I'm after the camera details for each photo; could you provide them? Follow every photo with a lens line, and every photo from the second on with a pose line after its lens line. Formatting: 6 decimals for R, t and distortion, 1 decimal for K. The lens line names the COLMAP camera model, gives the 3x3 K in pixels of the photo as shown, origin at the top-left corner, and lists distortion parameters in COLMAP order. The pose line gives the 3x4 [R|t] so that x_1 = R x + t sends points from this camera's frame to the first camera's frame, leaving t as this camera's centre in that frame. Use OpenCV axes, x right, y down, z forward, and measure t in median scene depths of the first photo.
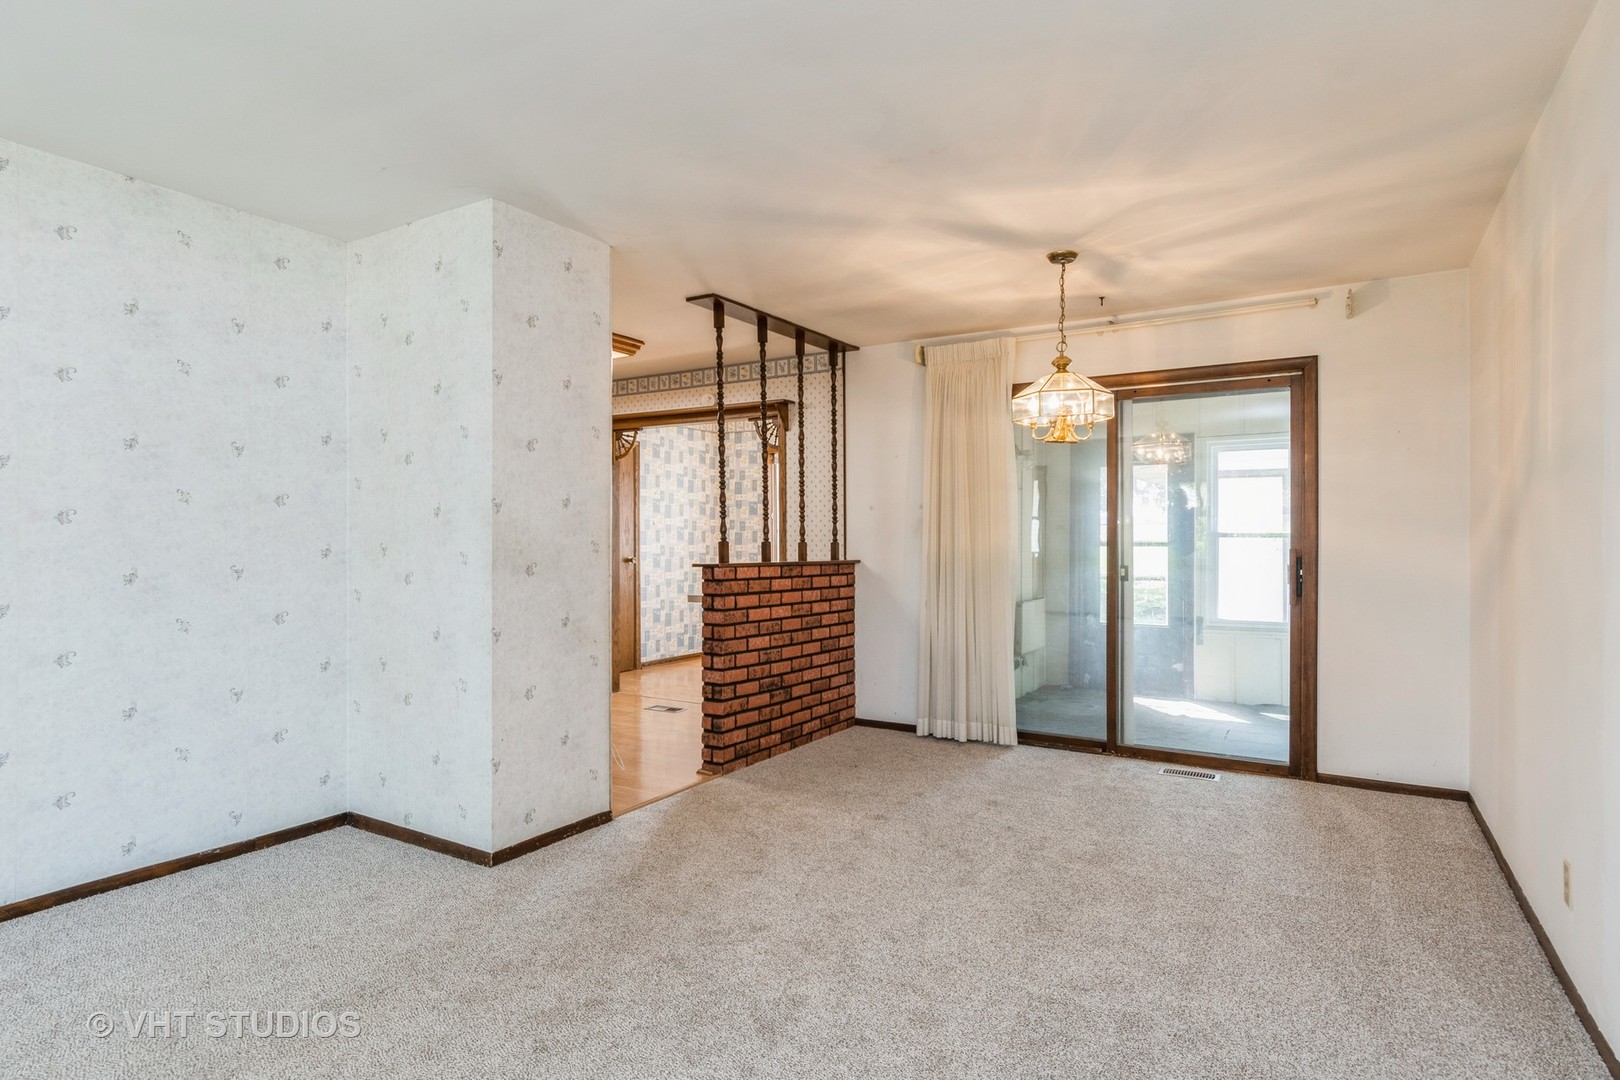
lens RADIAL K [[868.8, 0, 809.9], [0, 868.8, 548.7], [0, 0, 1]] dist [0.002914, 0.004261]
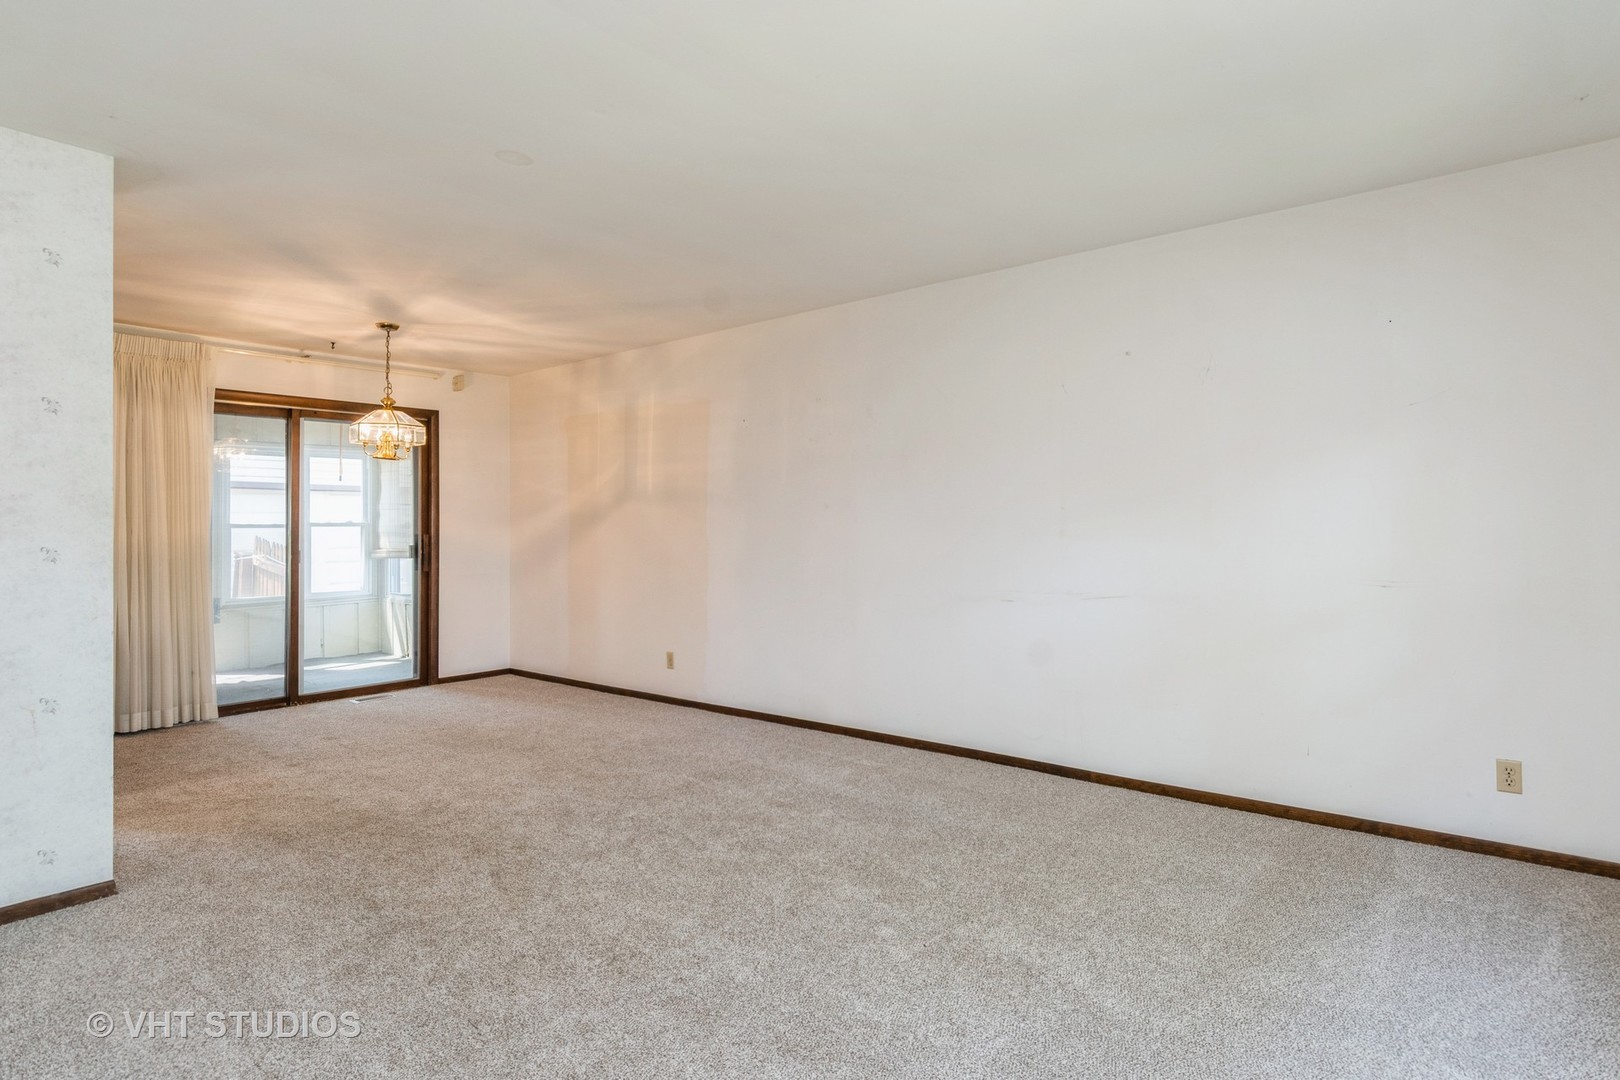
lens RADIAL K [[868.8, 0, 810.6], [0, 868.8, 530.0], [0, 0, 1]] dist [0.002914, 0.004261]
pose [[0.148670, -0.010102, 0.988835, -0.861893], [0.022133, 0.999731, 0.006886, -0.002604], [-0.988639, 0.020862, 0.148854, 0.106831]]
